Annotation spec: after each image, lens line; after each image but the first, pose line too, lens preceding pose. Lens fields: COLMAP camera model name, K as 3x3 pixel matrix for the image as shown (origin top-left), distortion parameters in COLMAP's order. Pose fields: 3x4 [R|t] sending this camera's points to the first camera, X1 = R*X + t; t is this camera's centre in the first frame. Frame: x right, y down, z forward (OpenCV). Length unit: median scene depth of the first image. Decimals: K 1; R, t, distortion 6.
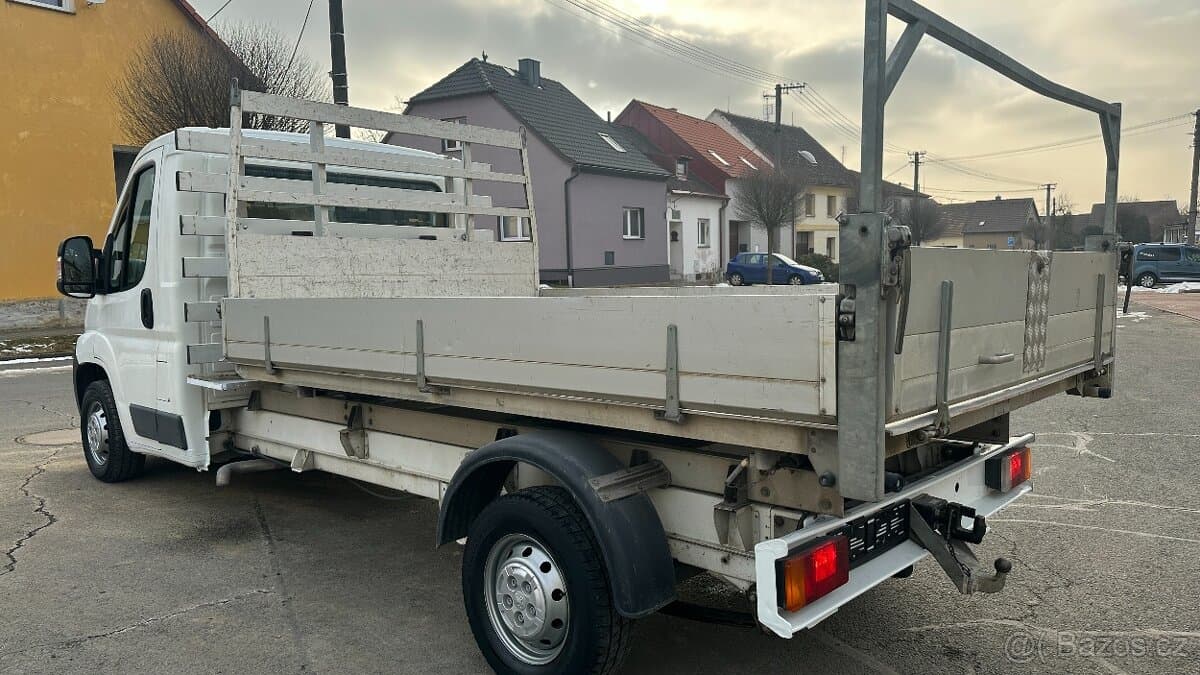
lens RADIAL K [[847.9, 0, 575.4], [0, 847.9, 337.7], [0, 0, 1]] dist [0.099551, -0.164742]
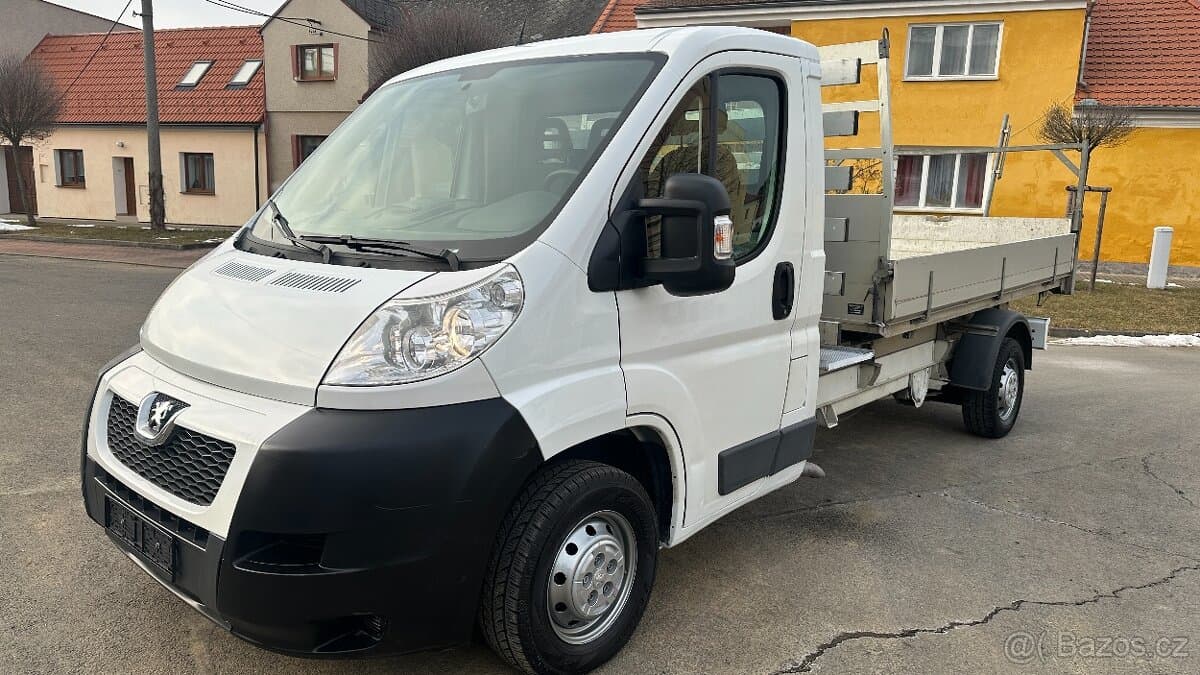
lens RADIAL K [[849.0, 0, 600.0], [0, 849.0, 337.5], [0, 0, 1]] dist [0.092249, -0.129443]
pose [[-0.031425, -0.150153, 0.988163, -0.186061], [0.063165, 0.986377, 0.151890, -0.017378], [-0.997508, 0.067191, -0.021513, 0.183472]]
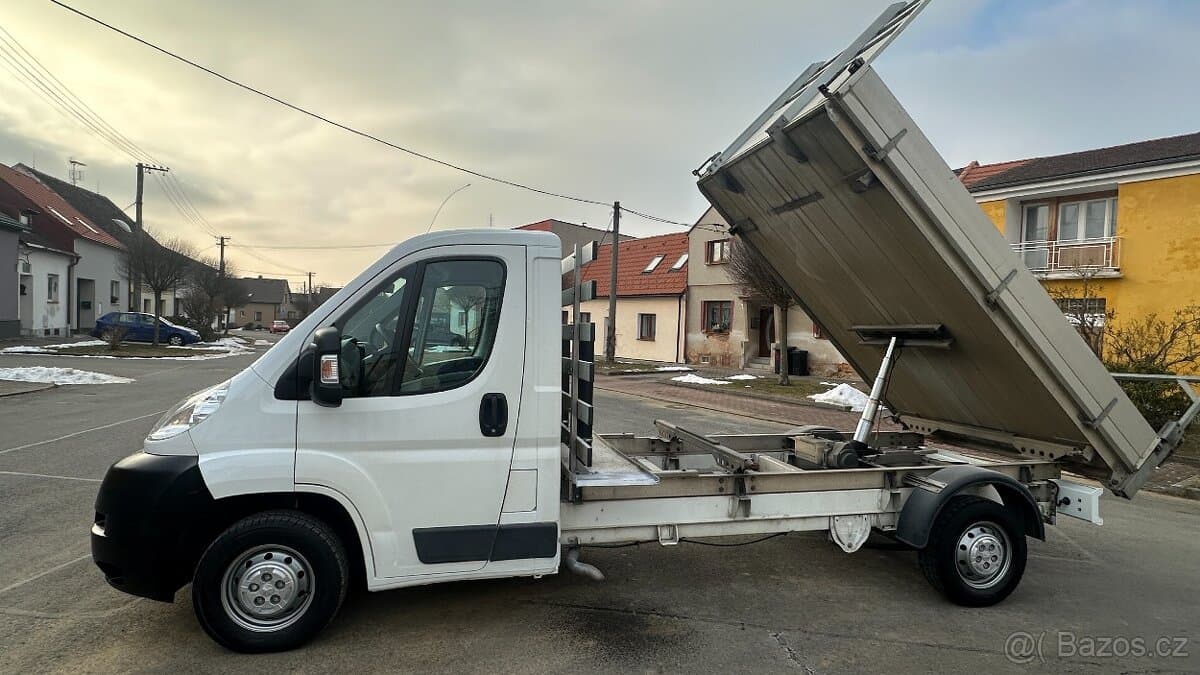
lens RADIAL K [[640.9, 0, 591.8], [0, 640.9, 332.7], [0, 0, 1]] dist [-0.000900, -0.001112]
pose [[0.551976, 0.029616, 0.833334, -0.159405], [0.031173, 0.997938, -0.056114, -0.012488], [-0.833277, 0.056951, 0.549915, 0.083510]]
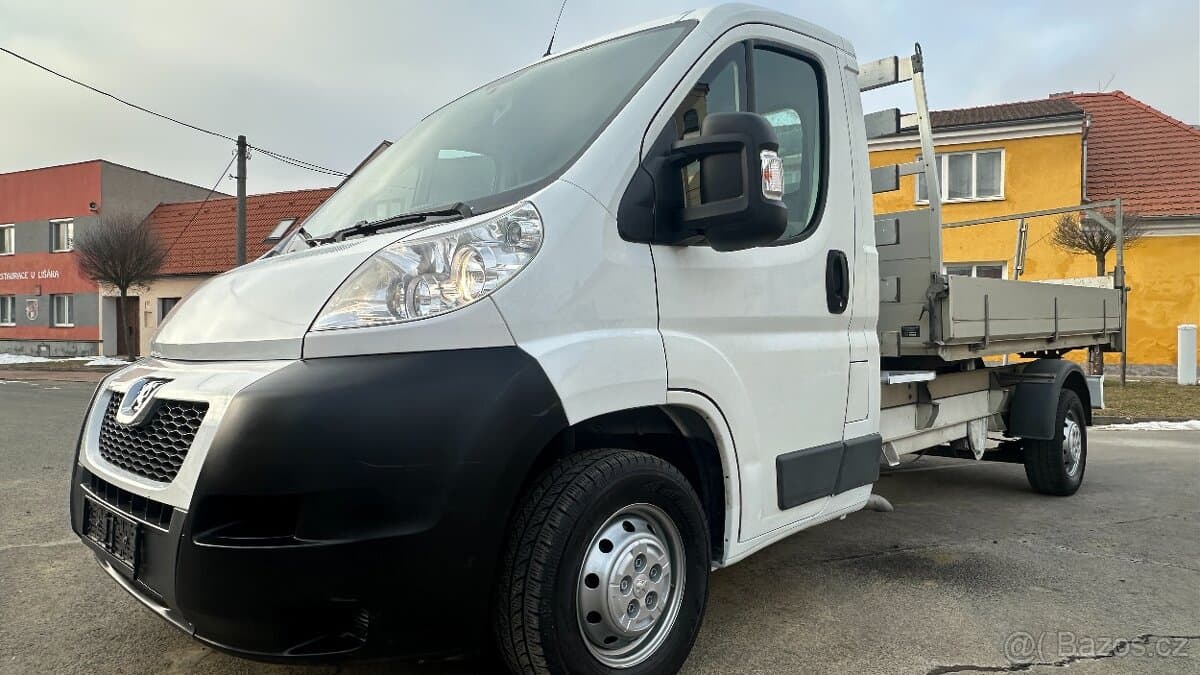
lens RADIAL K [[785.8, 0, 593.5], [0, 785.8, 343.0], [0, 0, 1]] dist [-0.003235, 0.008241]
pose [[0.026126, 0.008282, 0.999624, -0.169874], [0.089470, 0.995933, -0.010590, 0.000254], [-0.995647, 0.089713, 0.025279, 0.183758]]
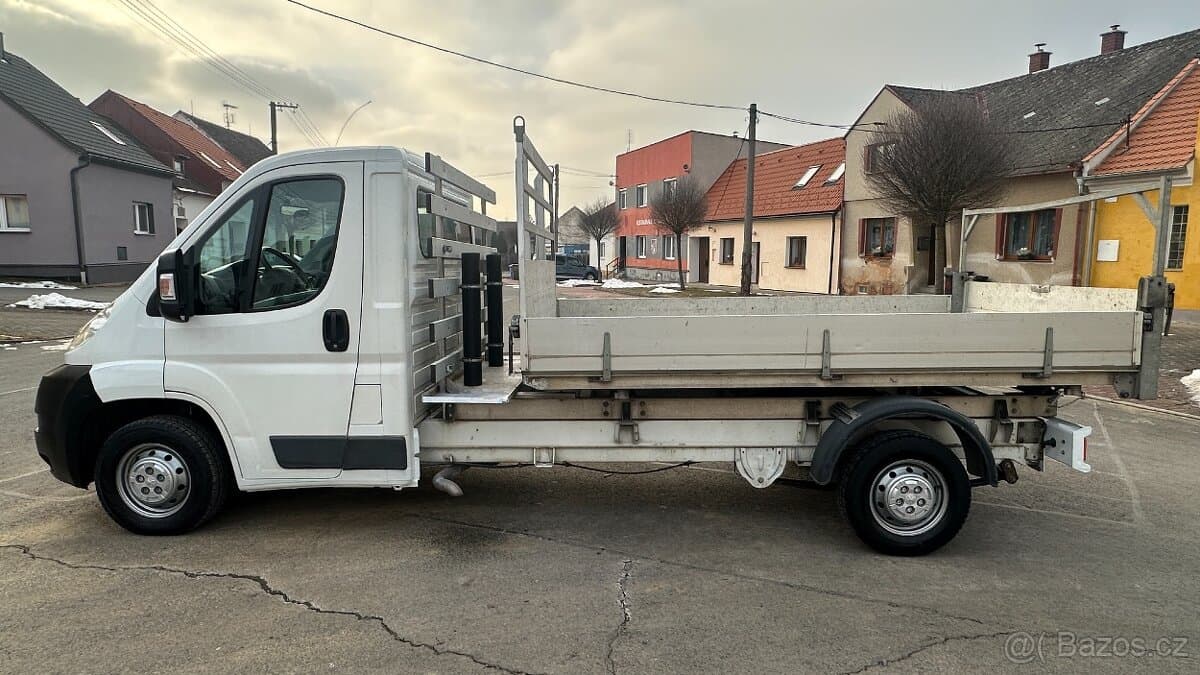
lens RADIAL K [[720.4, 0, 588.7], [0, 720.4, 342.1], [0, 0, 1]] dist [-0.004180, -0.001919]
pose [[0.740979, -0.057211, 0.669087, -0.129286], [0.039258, 0.998351, 0.041889, -0.006773], [-0.670380, -0.004772, 0.742003, 0.035610]]
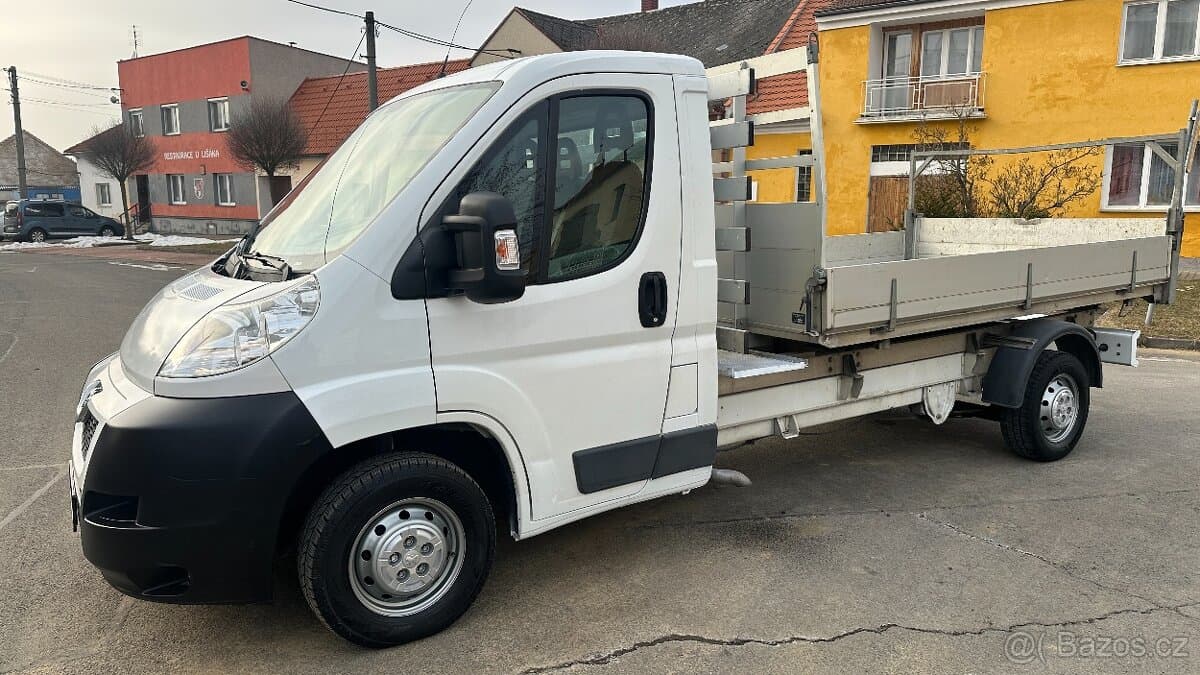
lens RADIAL K [[849.0, 0, 600.0], [0, 849.0, 337.5], [0, 0, 1]] dist [0.092249, -0.129443]
pose [[0.231691, -0.137381, 0.963040, -0.188333], [0.087222, 0.988924, 0.120089, -0.014332], [-0.968871, 0.056174, 0.241108, 0.137516]]
